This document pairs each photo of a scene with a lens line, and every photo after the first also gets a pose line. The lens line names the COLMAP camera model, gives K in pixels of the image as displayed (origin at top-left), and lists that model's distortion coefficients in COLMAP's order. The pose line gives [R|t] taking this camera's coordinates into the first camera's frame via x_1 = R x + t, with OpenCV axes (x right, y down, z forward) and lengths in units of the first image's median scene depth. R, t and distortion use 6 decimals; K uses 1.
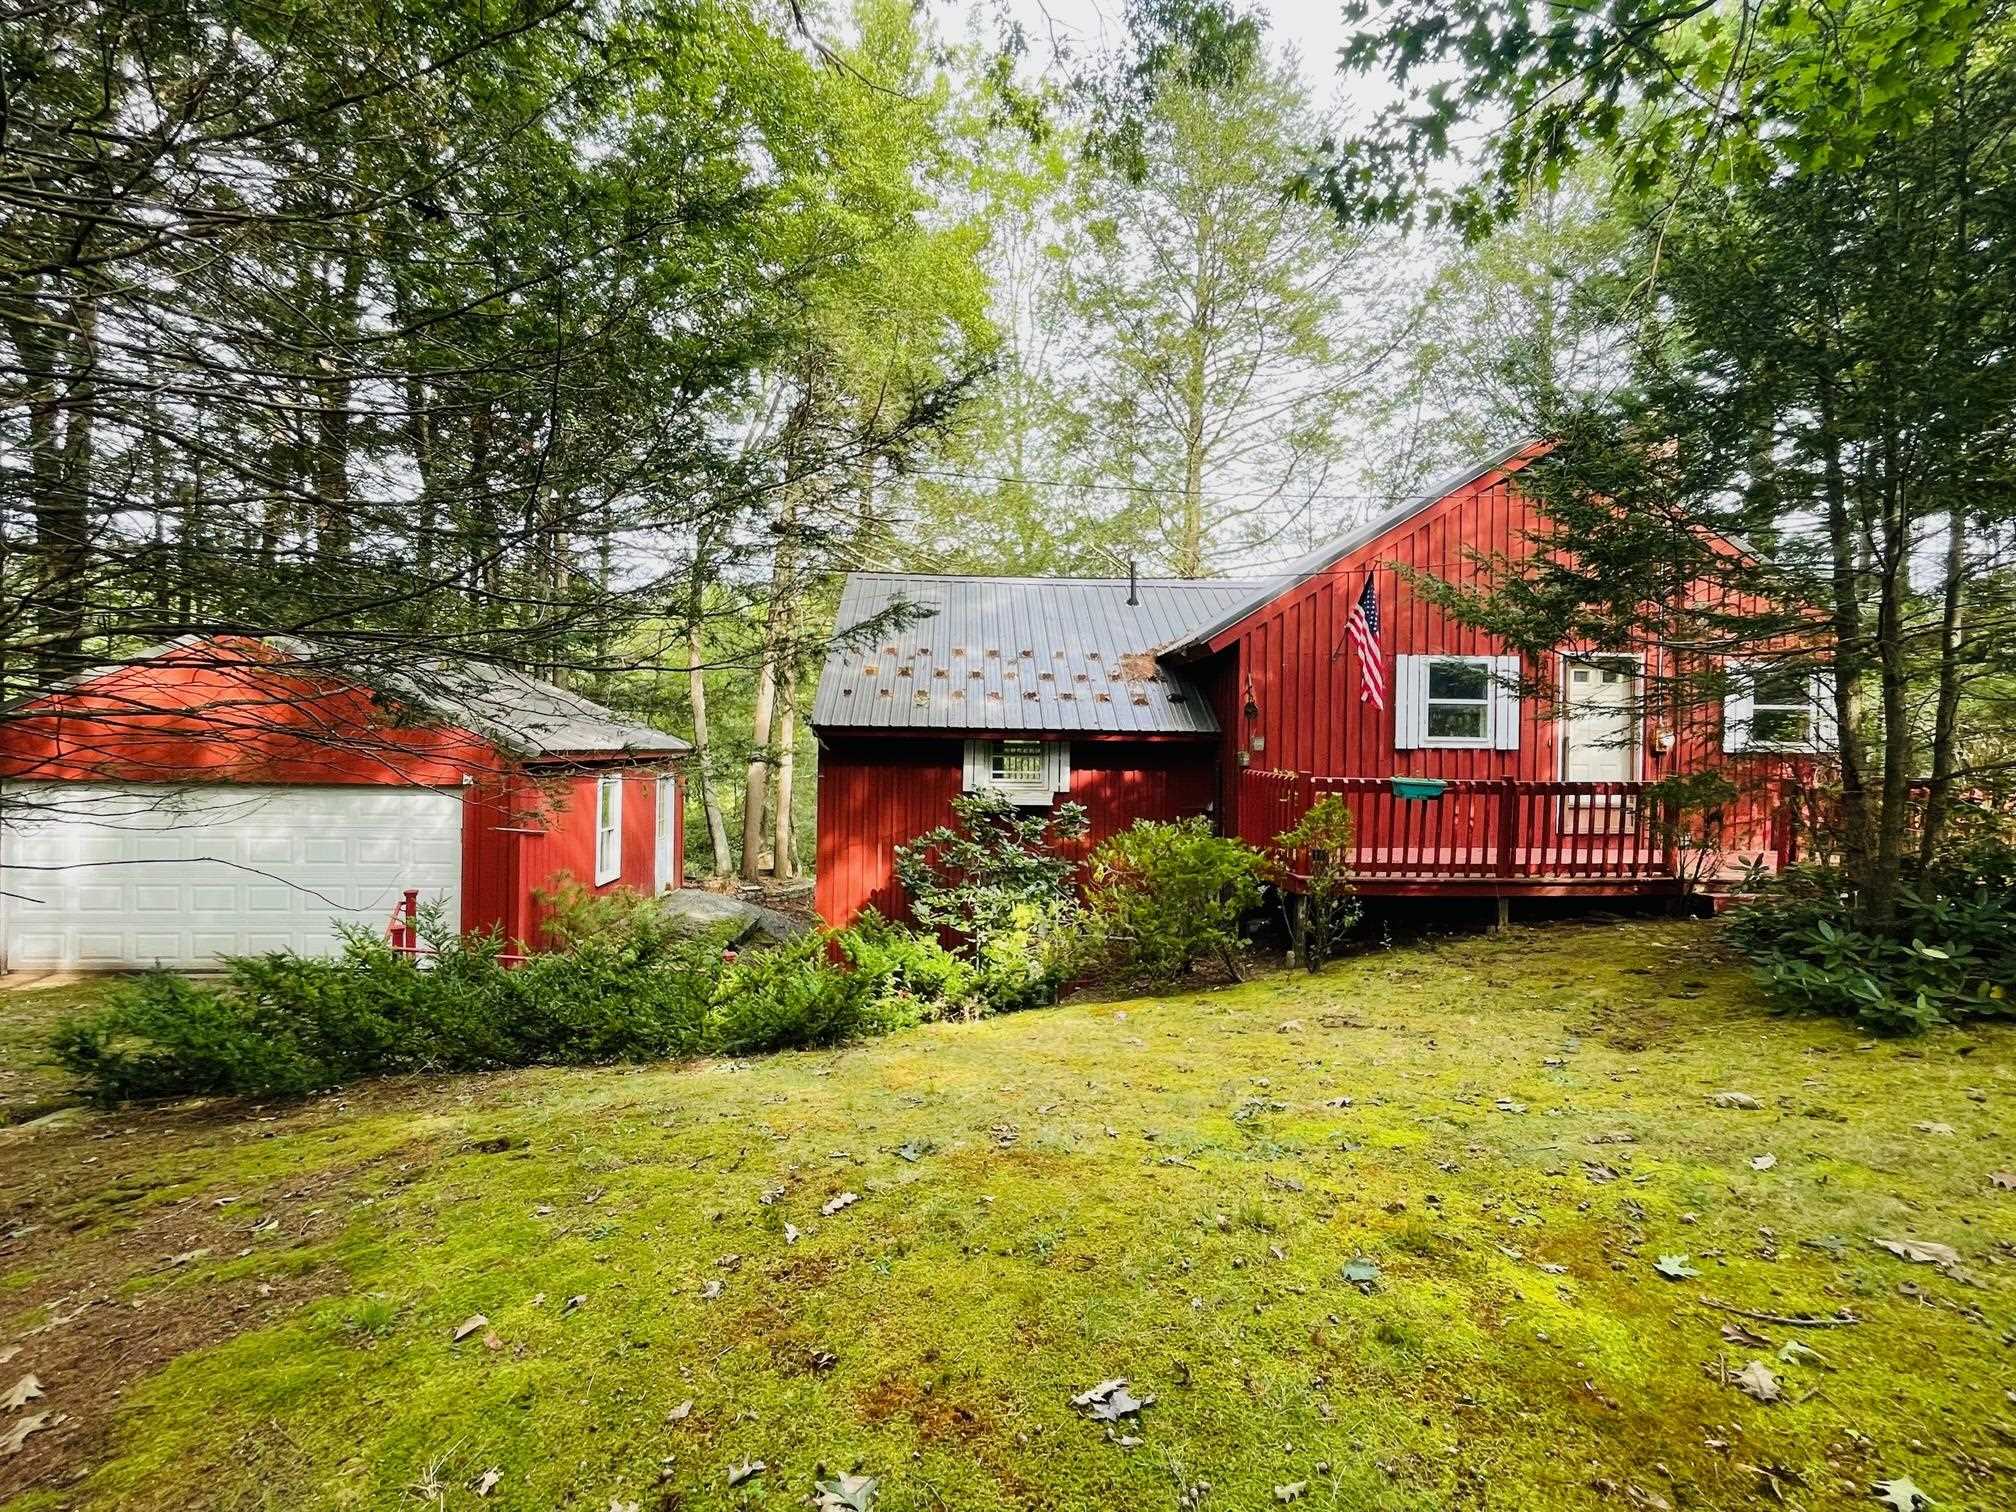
lens RADIAL K [[915.9, 0, 1008.0], [0, 915.9, 756.0], [0, 0, 1]] dist [0.000079, -0.000186]
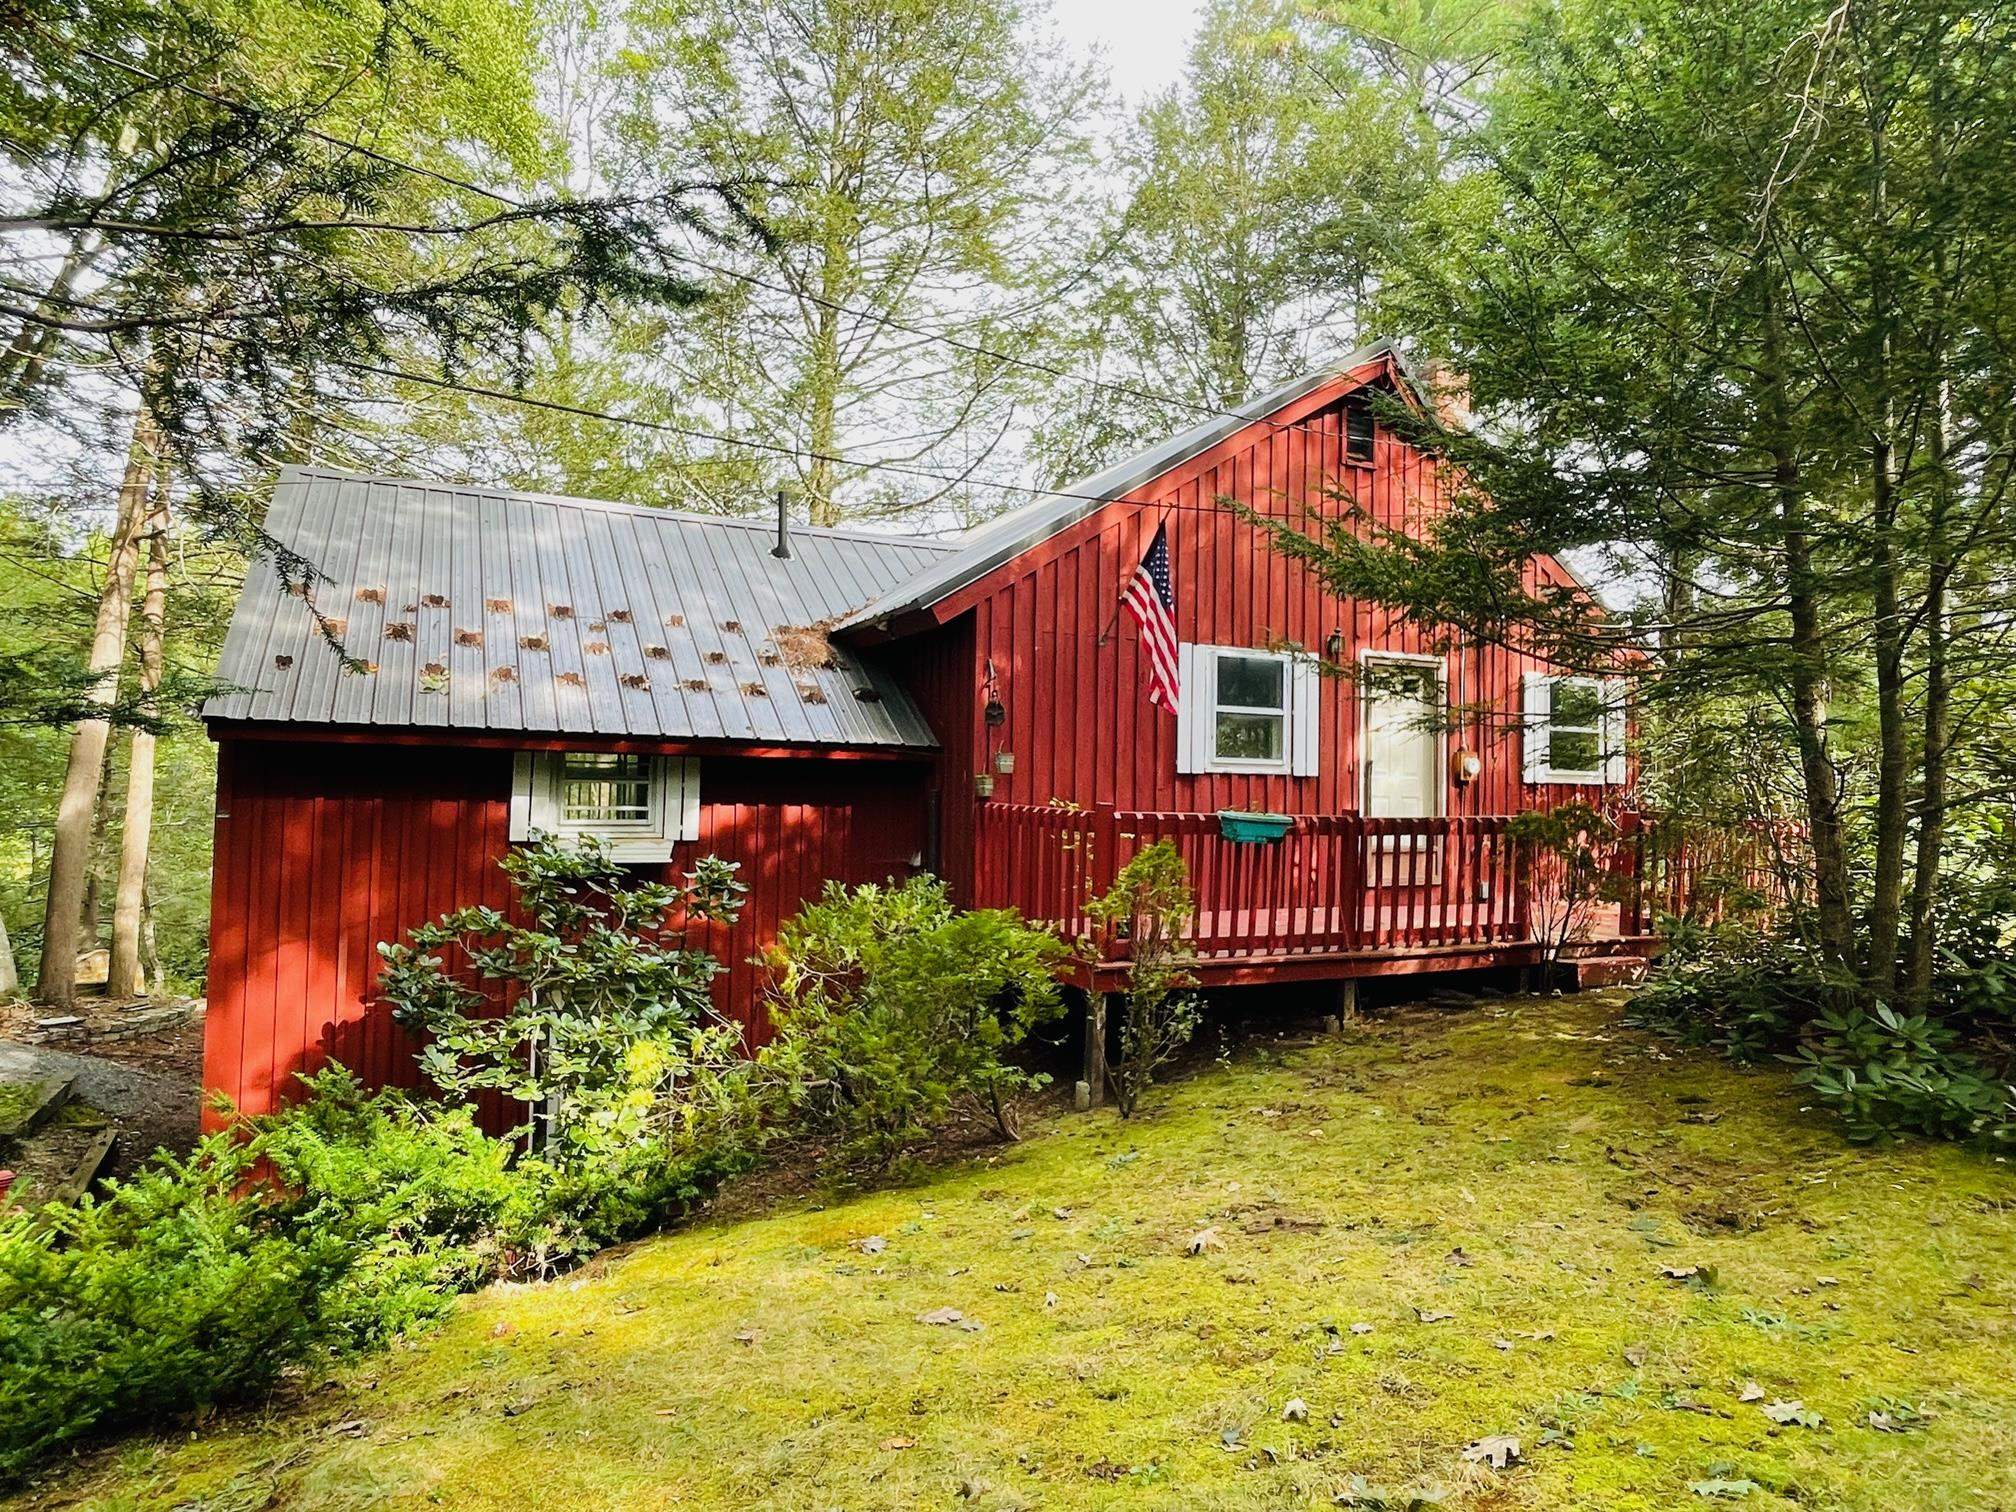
lens RADIAL K [[1168.6, 0, 1008.0], [0, 1168.6, 756.0], [0, 0, 1]] dist [-0.000830, -0.003190]
pose [[0.919800, 0.016085, 0.392057, -0.055576], [-0.002287, 0.999362, -0.035637, 0.011178], [-0.392380, 0.031882, 0.919250, 0.219682]]
